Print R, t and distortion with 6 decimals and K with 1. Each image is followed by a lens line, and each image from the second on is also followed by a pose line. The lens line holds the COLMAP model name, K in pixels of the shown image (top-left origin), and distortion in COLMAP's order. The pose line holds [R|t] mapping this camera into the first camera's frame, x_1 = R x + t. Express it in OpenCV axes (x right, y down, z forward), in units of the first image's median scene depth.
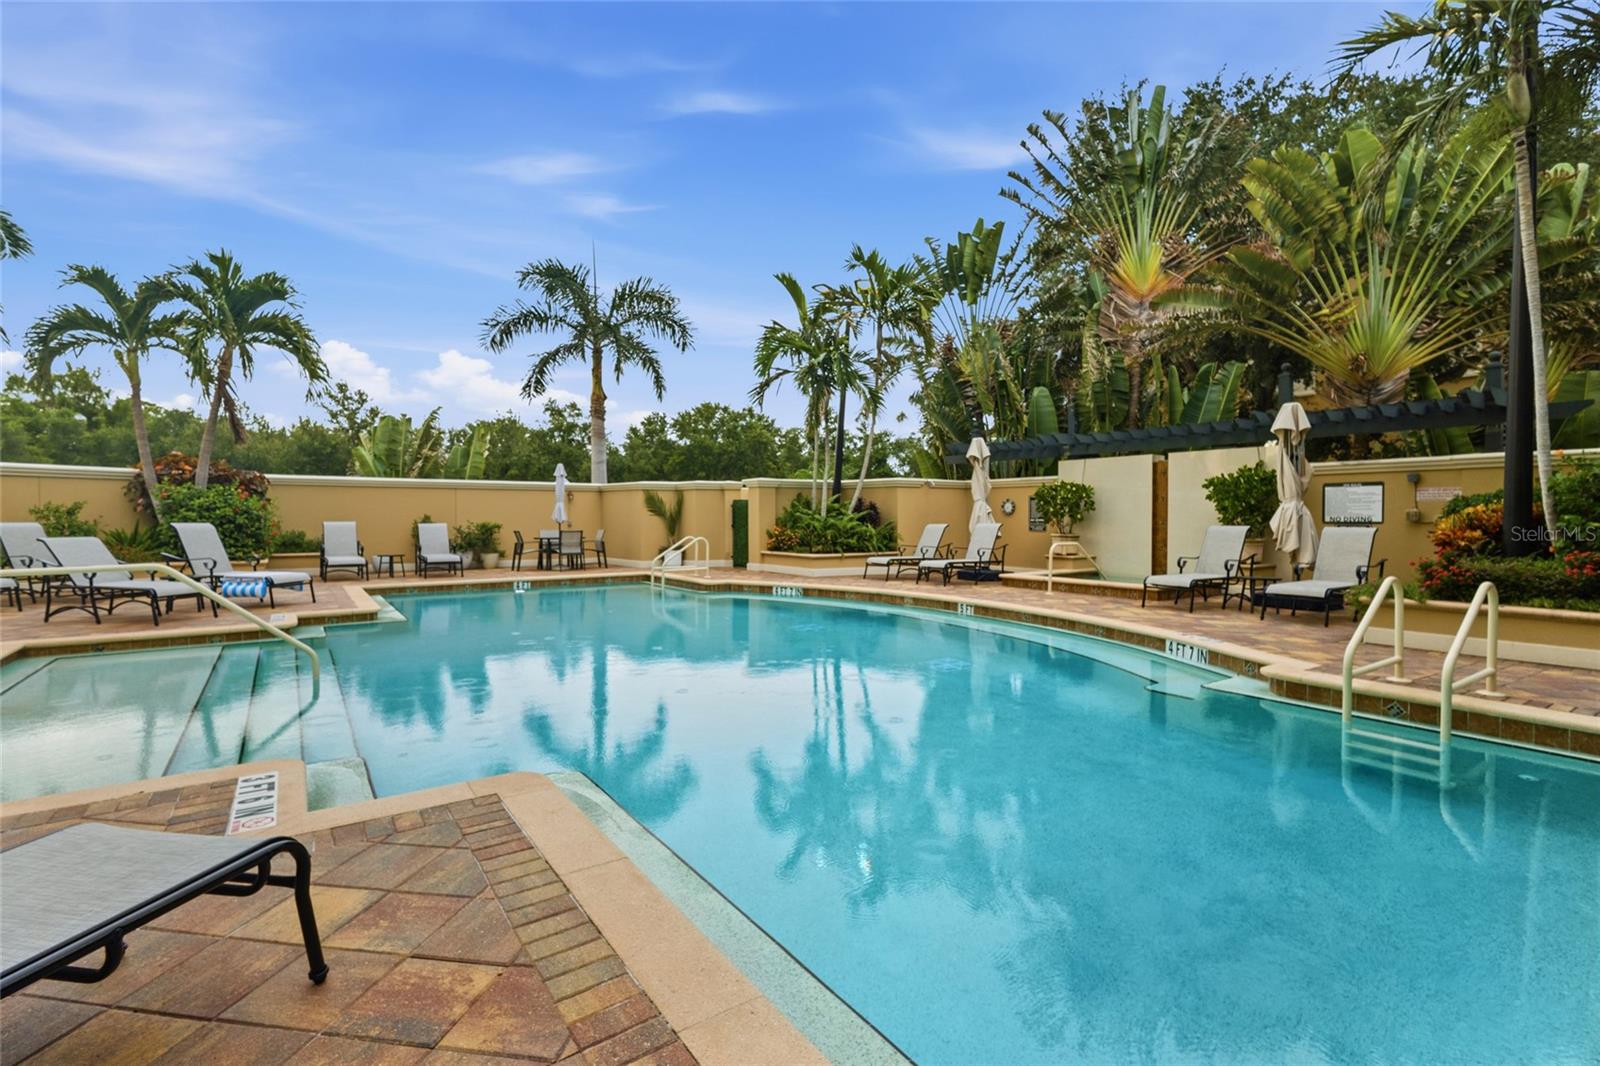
lens RADIAL K [[748.1, 0, 802.0], [0, 748.1, 535.3], [0, 0, 1]] dist [0.004092, 0.000100]
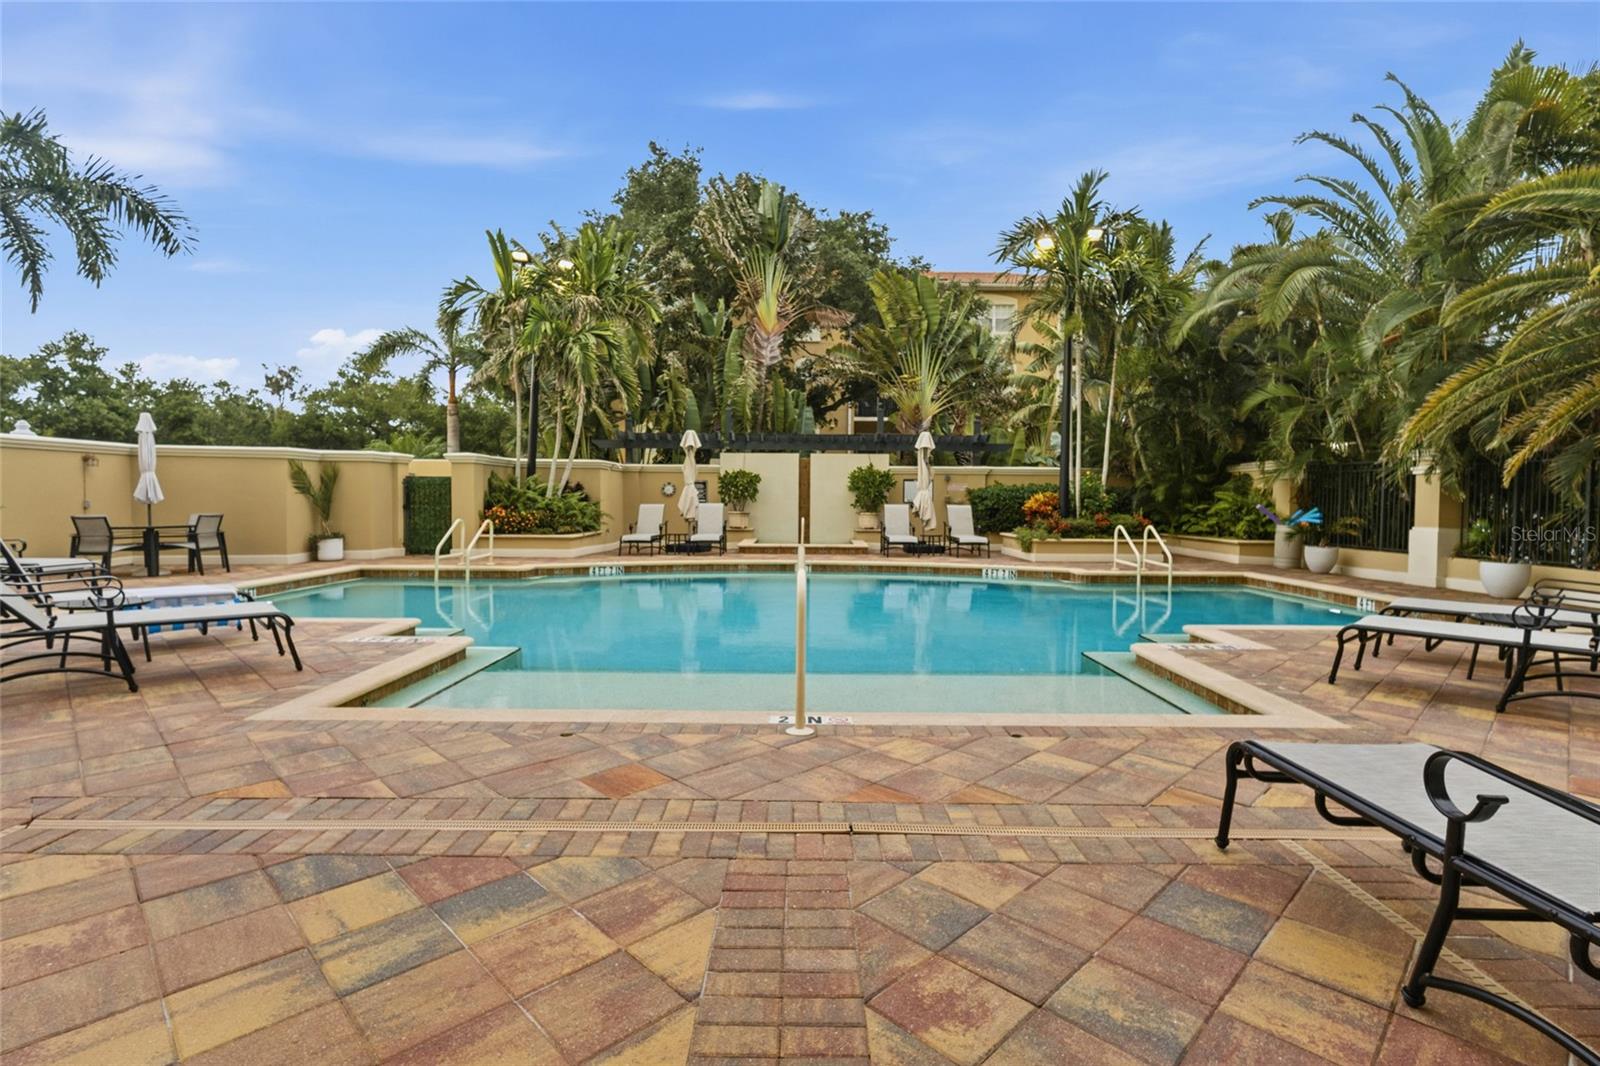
lens RADIAL K [[748.1, 0, 791.4], [0, 748.1, 523.2], [0, 0, 1]] dist [0.004092, 0.000100]
pose [[0.580525, -0.025228, 0.813851, -0.626418], [0.012525, 0.999678, 0.022054, -0.008631], [-0.814146, -0.002609, 0.580655, 0.188680]]
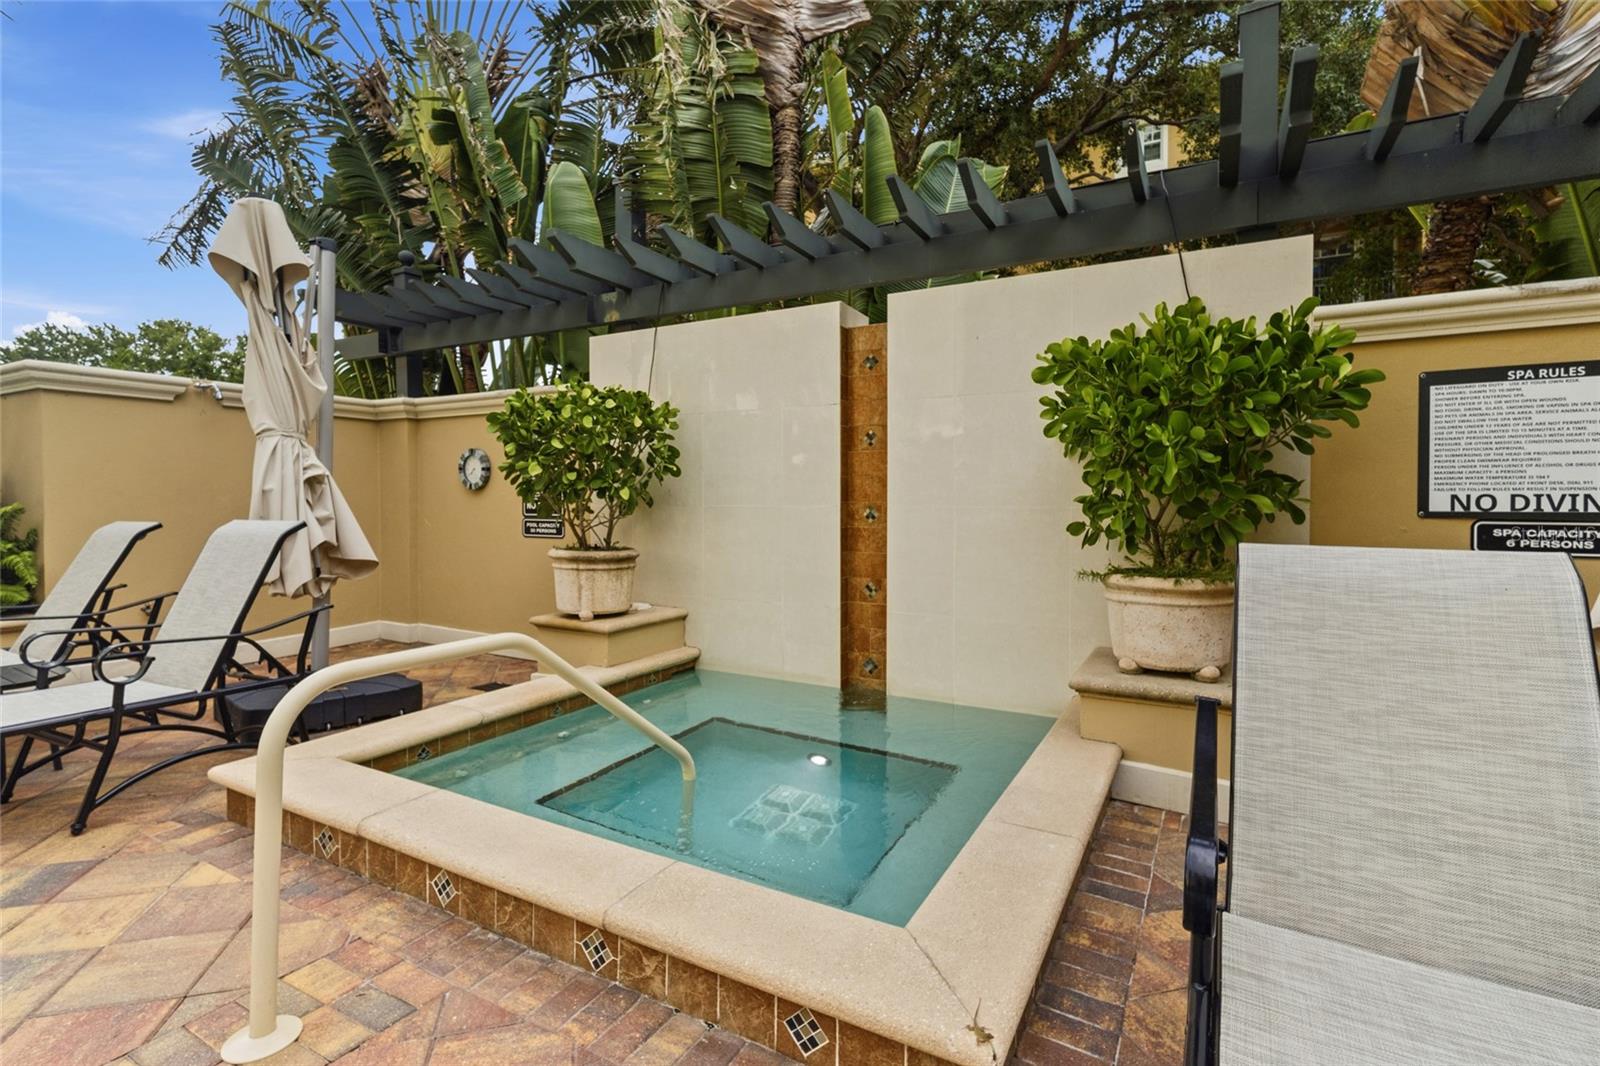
lens RADIAL K [[748.1, 0, 802.9], [0, 748.1, 520.5], [0, 0, 1]] dist [0.004092, 0.000100]
pose [[0.900410, -0.007754, 0.434974, 0.290792], [0.007811, 0.999968, 0.001658, -0.013528], [-0.434973, 0.001905, 0.900442, 0.667307]]
